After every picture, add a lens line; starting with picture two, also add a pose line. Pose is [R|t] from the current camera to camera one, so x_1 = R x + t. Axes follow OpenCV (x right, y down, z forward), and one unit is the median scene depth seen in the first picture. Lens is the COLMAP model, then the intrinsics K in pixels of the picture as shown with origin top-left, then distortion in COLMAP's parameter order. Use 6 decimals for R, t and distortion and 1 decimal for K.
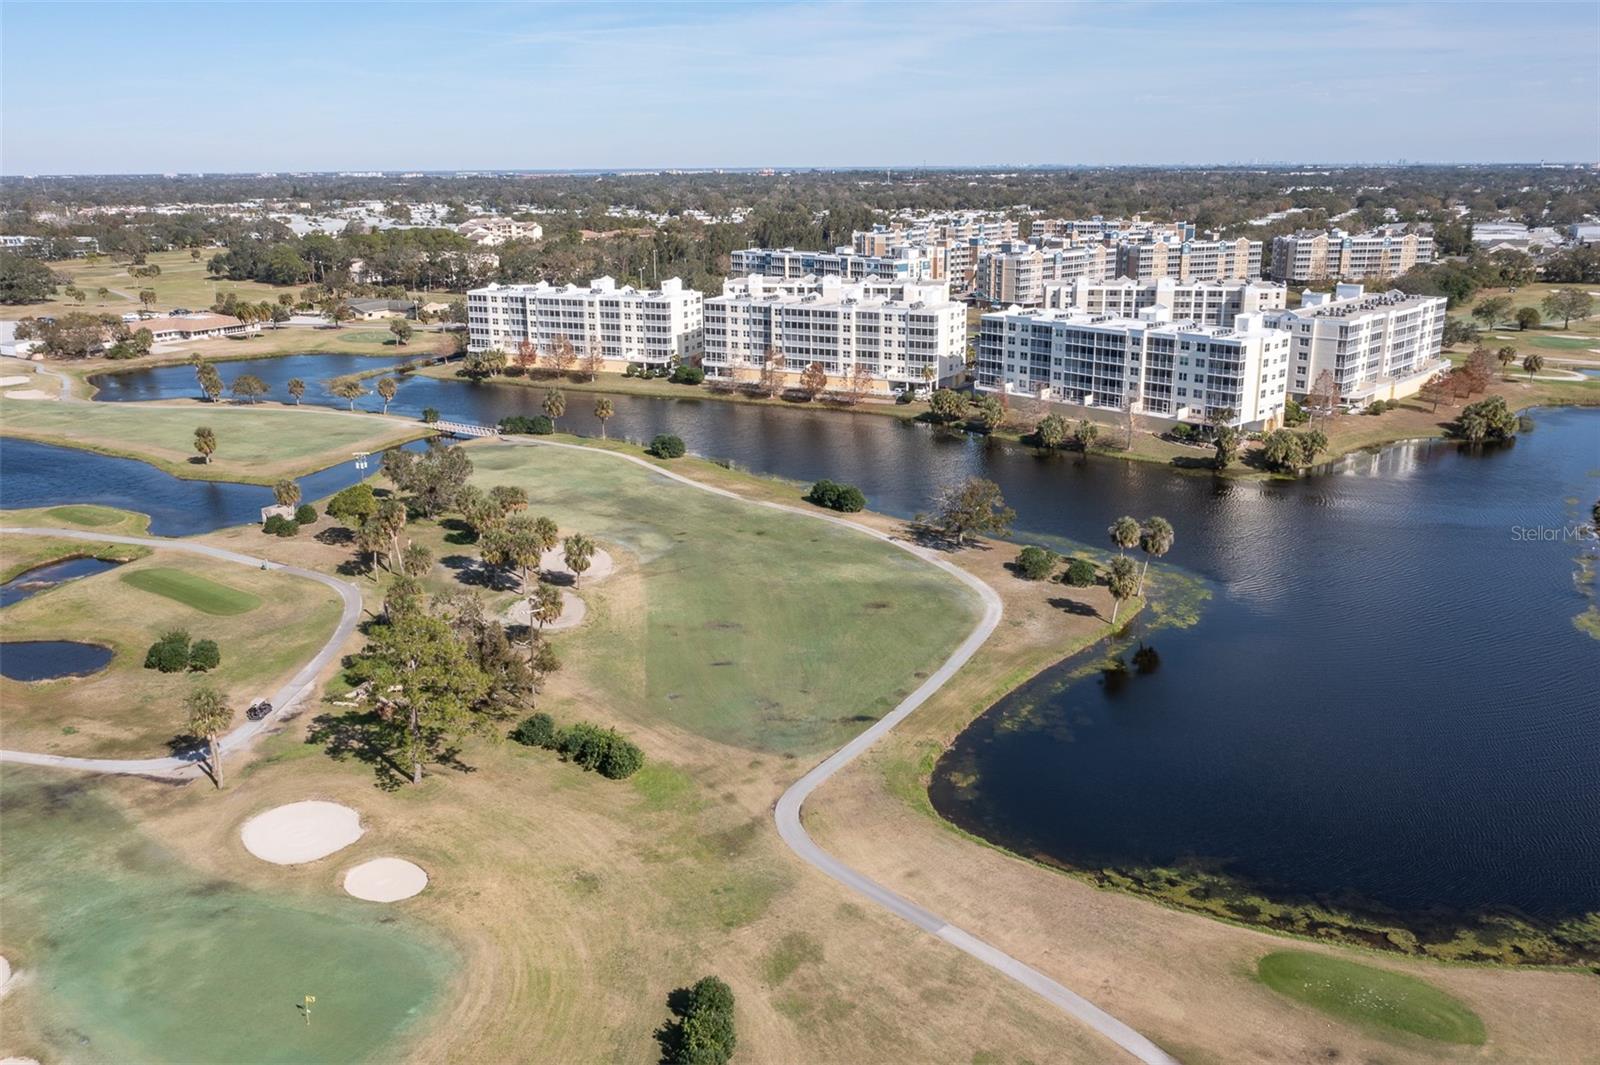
lens RADIAL K [[1259.4, 0, 800.0], [0, 1259.4, 532.5], [0, 0, 1]] dist [-0.024874, 0.008499]
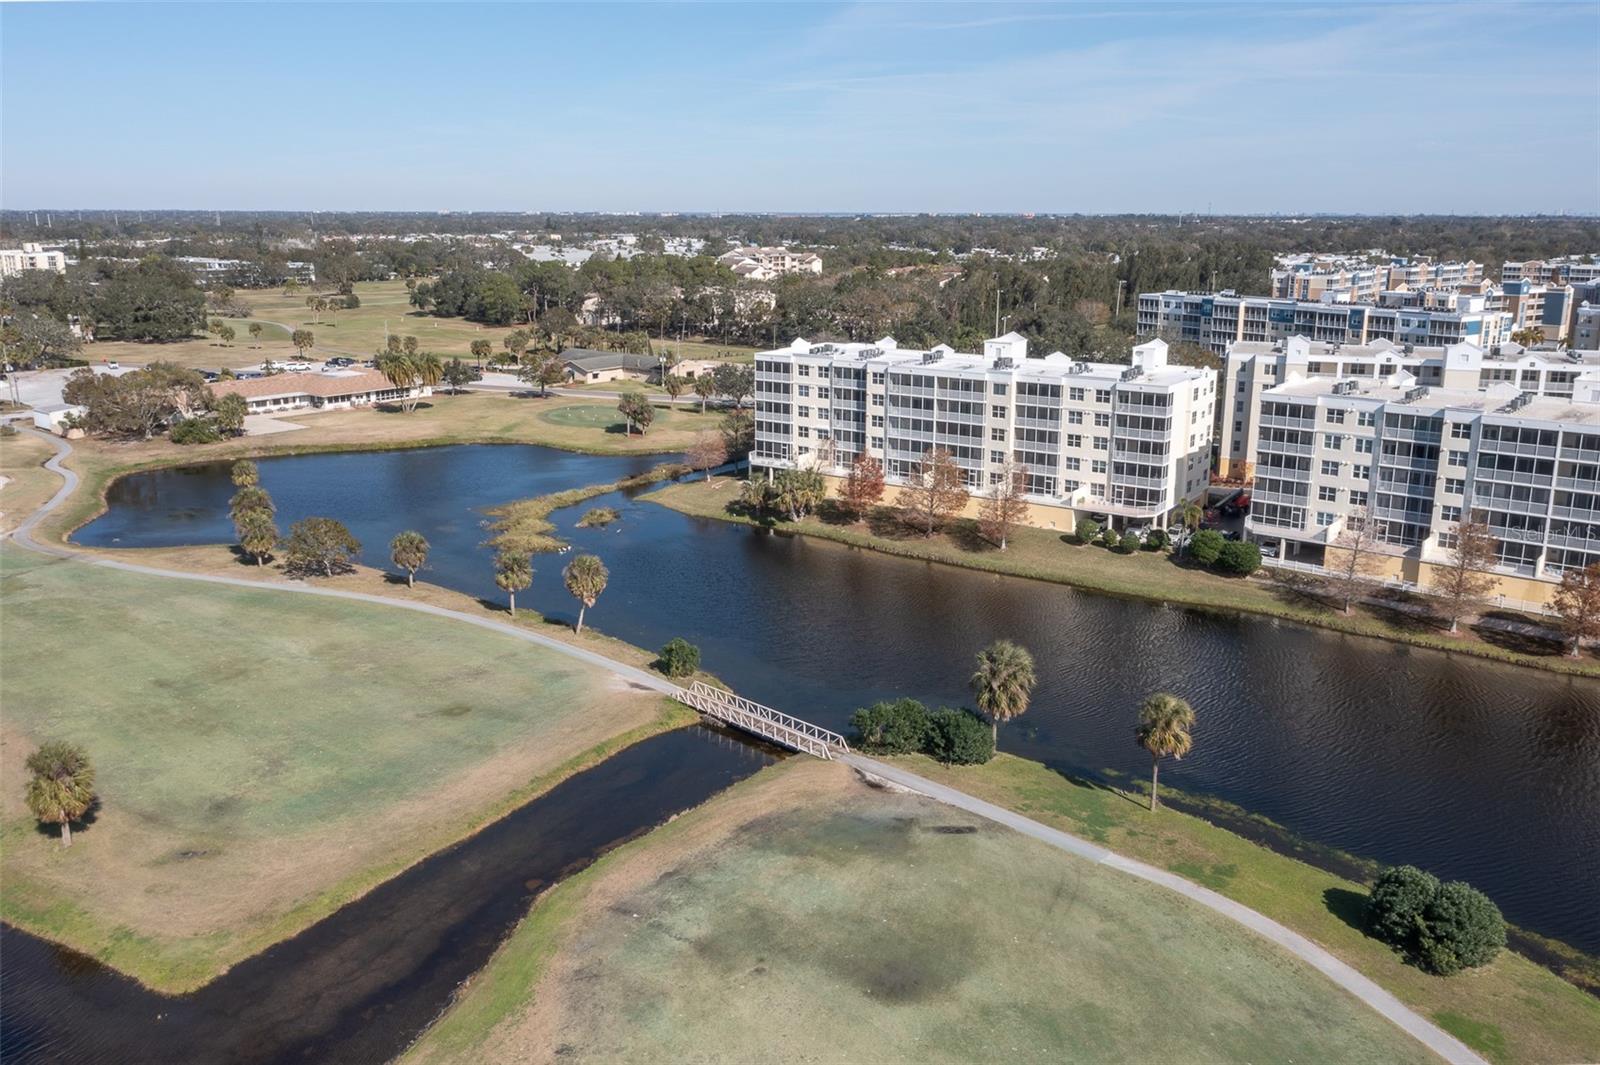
lens RADIAL K [[1277.4, 0, 800.0], [0, 1277.4, 532.5], [0, 0, 1]] dist [-0.023956, 0.010994]
pose [[0.982151, 0.054144, -0.180135, -0.149913], [-0.060729, 0.997665, -0.031239, -0.104110], [0.178023, 0.041621, 0.983146, 0.489327]]
